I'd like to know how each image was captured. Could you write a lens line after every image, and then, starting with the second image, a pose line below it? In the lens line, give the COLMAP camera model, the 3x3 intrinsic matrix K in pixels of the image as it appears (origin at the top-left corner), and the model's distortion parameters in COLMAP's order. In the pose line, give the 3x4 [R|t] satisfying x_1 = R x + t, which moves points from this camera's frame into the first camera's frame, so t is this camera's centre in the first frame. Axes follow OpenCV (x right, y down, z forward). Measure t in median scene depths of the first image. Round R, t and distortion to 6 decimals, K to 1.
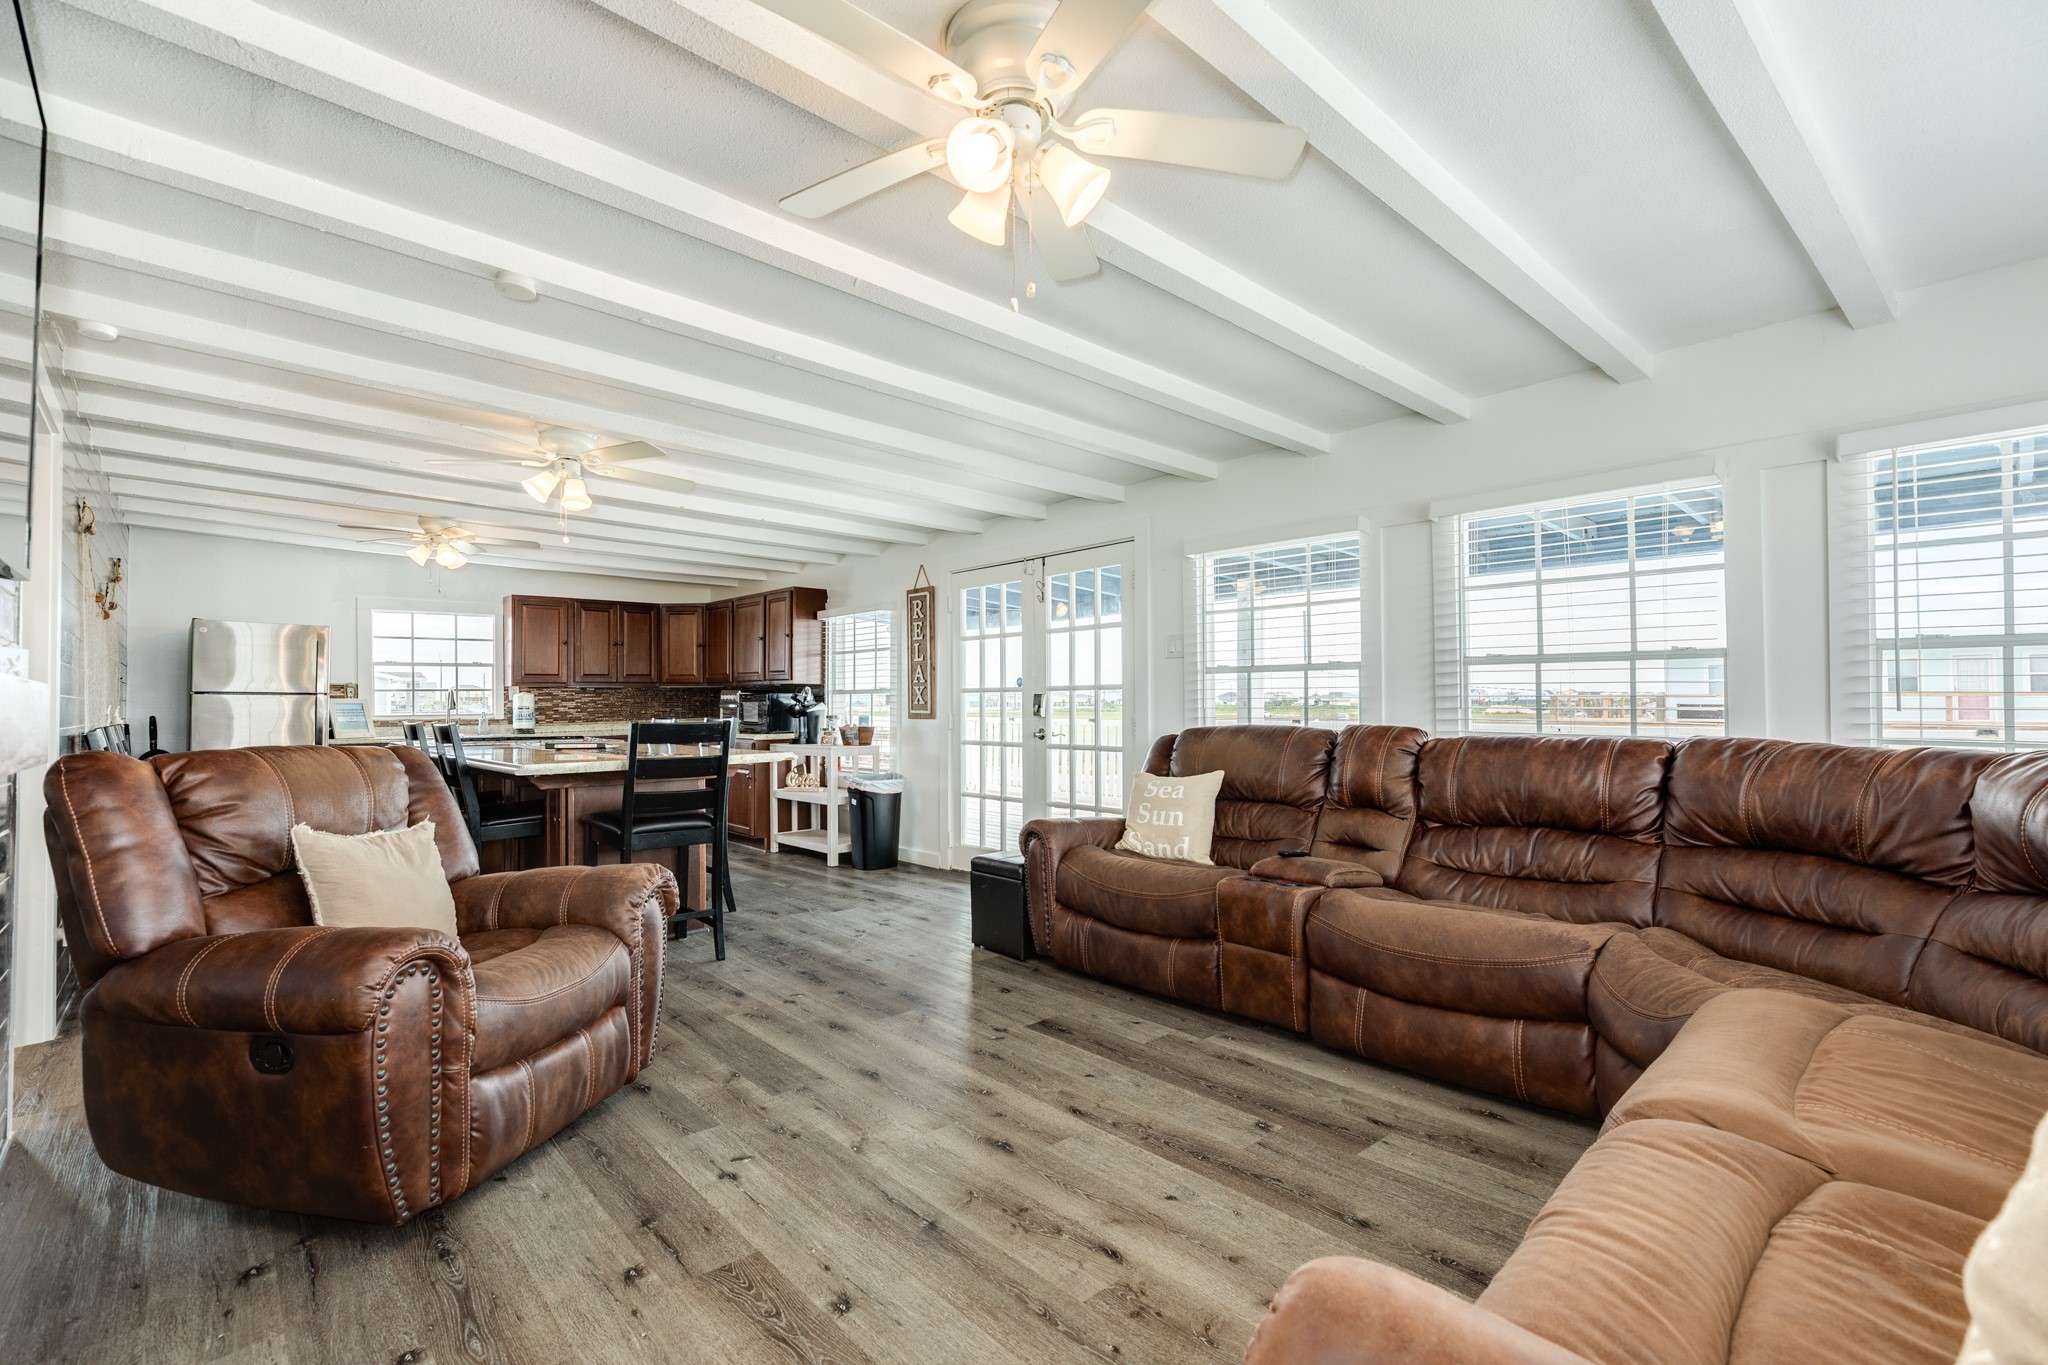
lens RADIAL K [[914.3, 0, 1024.5], [0, 914.3, 684.5], [0, 0, 1]] dist [0.004933, -0.000225]
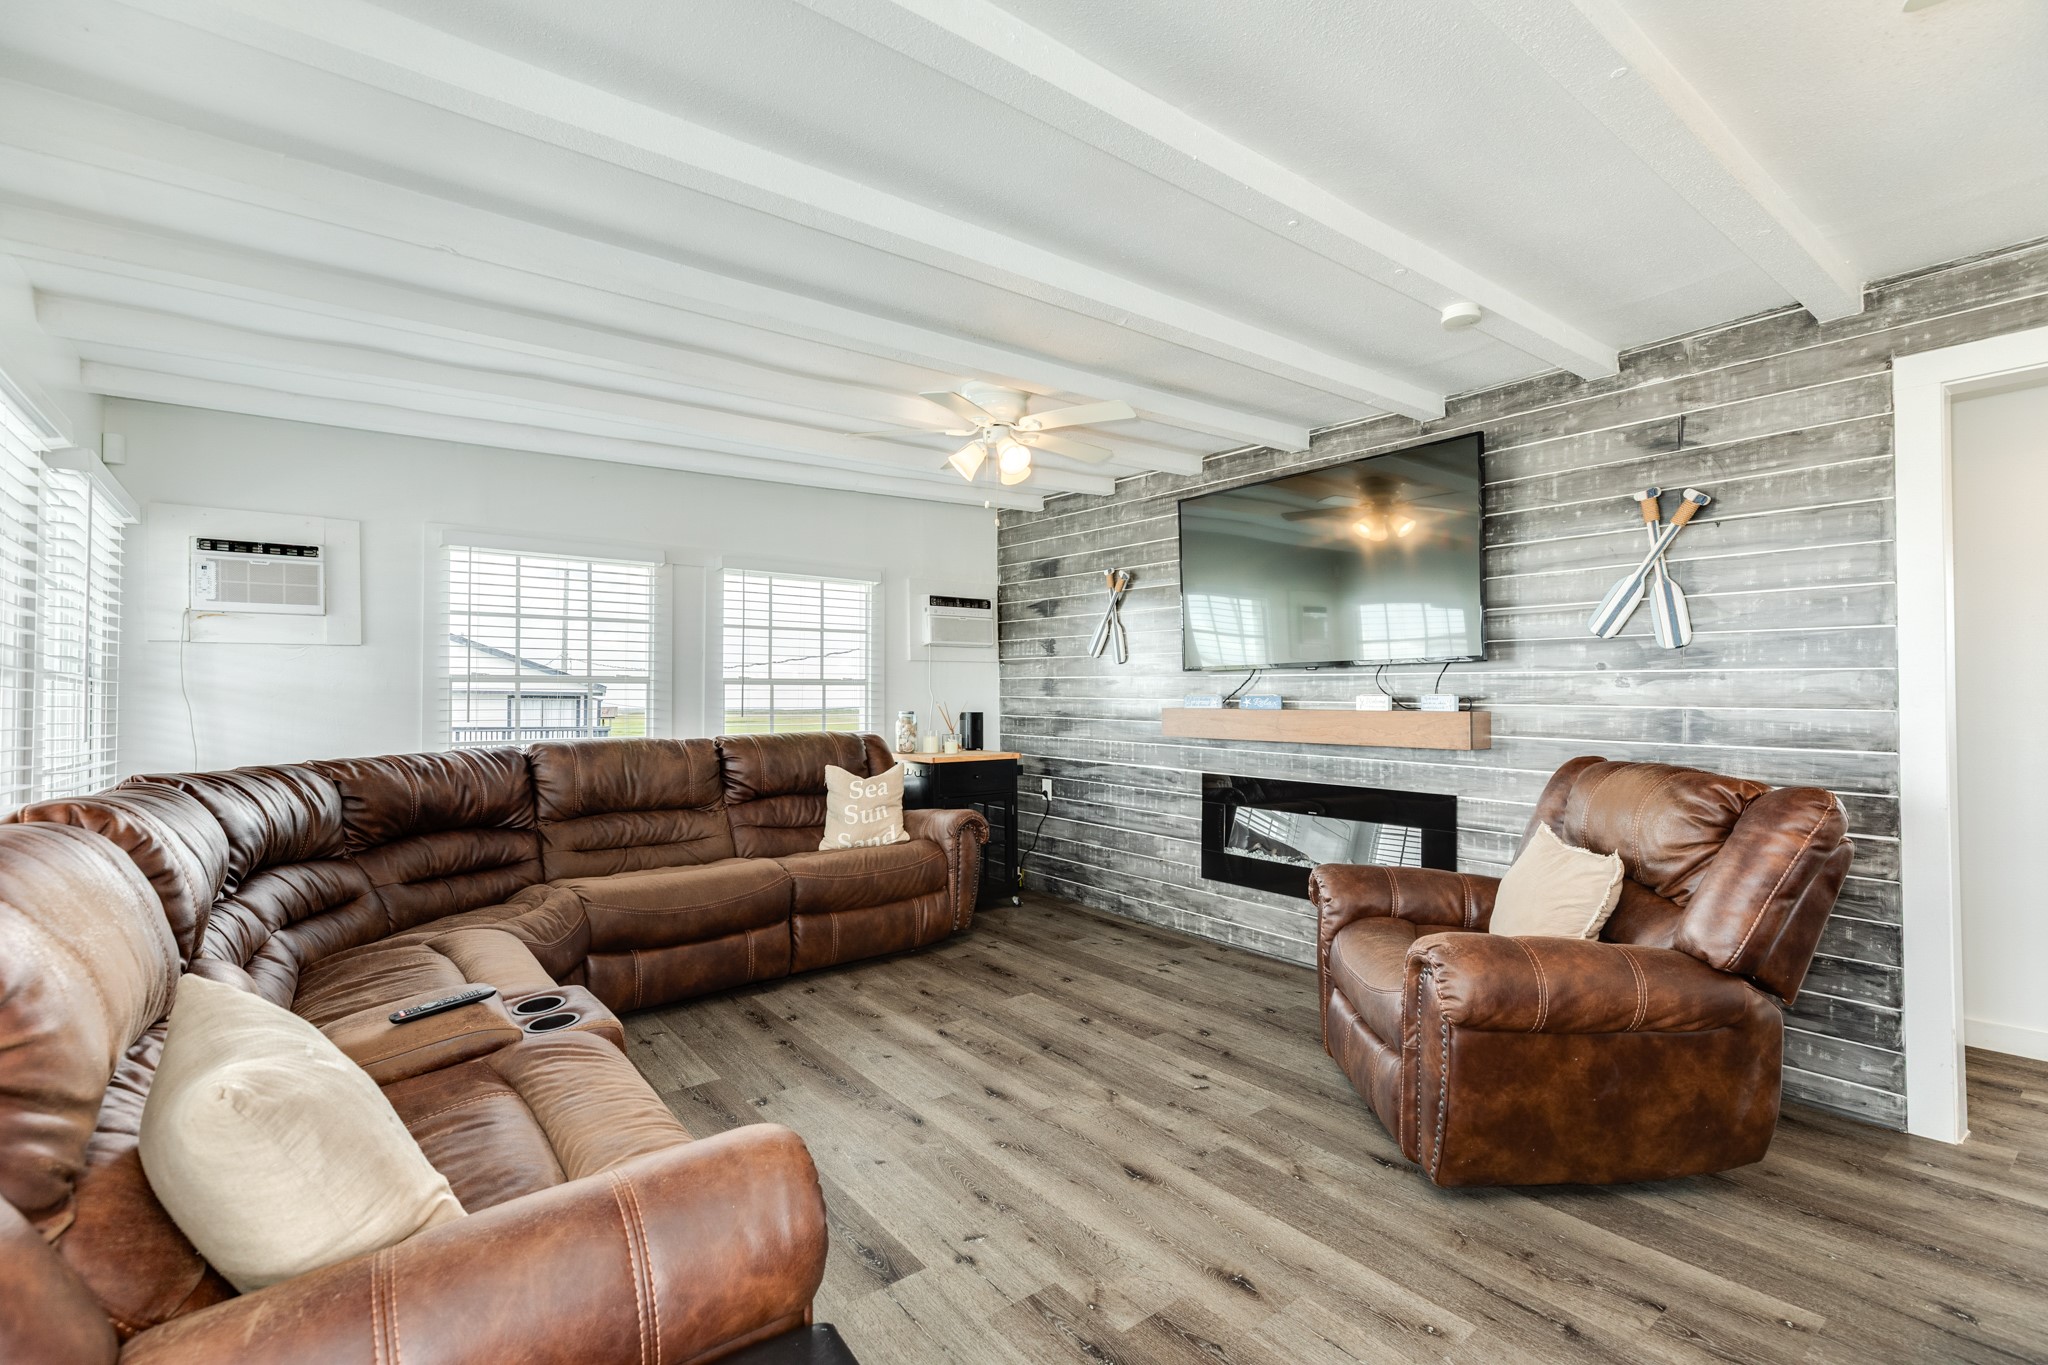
lens RADIAL K [[914.3, 0, 1017.6], [0, 914.3, 690.0], [0, 0, 1]] dist [0.004933, -0.000225]
pose [[-0.997114, 0.007706, 0.075522, -0.057323], [0.004700, 0.999193, -0.039898, 0.007540], [-0.075769, -0.039427, -0.996346, 0.840989]]
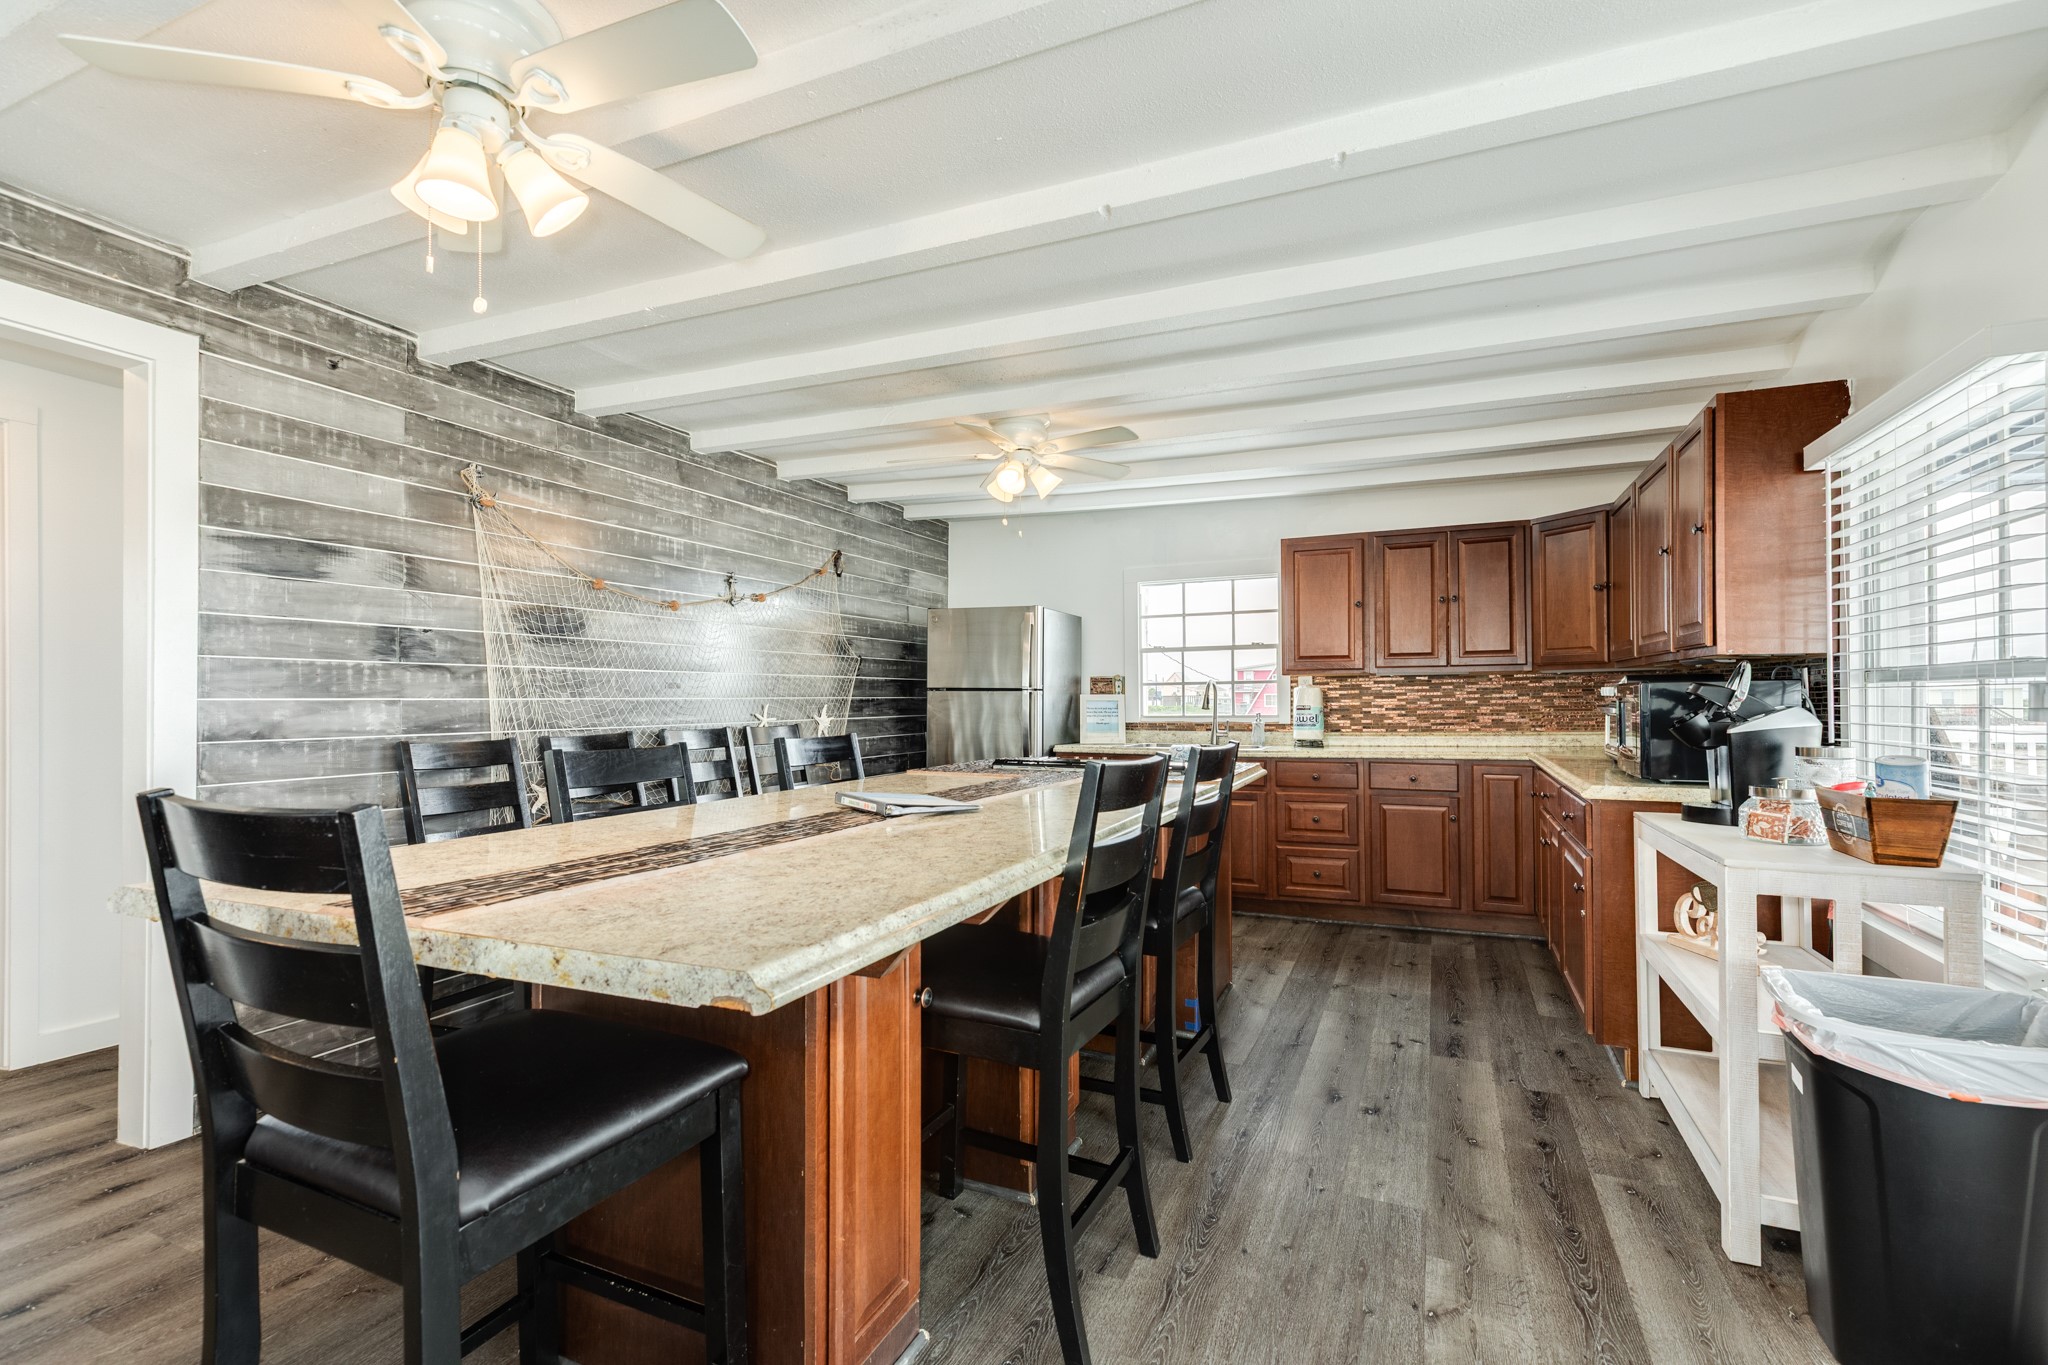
lens RADIAL K [[914.3, 0, 1021.5], [0, 914.3, 684.5], [0, 0, 1]] dist [0.004933, -0.000225]
pose [[0.405233, -0.010508, -0.914153, -0.031074], [0.019896, 0.999798, -0.002673, 0.007835], [0.913997, -0.017105, 0.405361, 0.697284]]
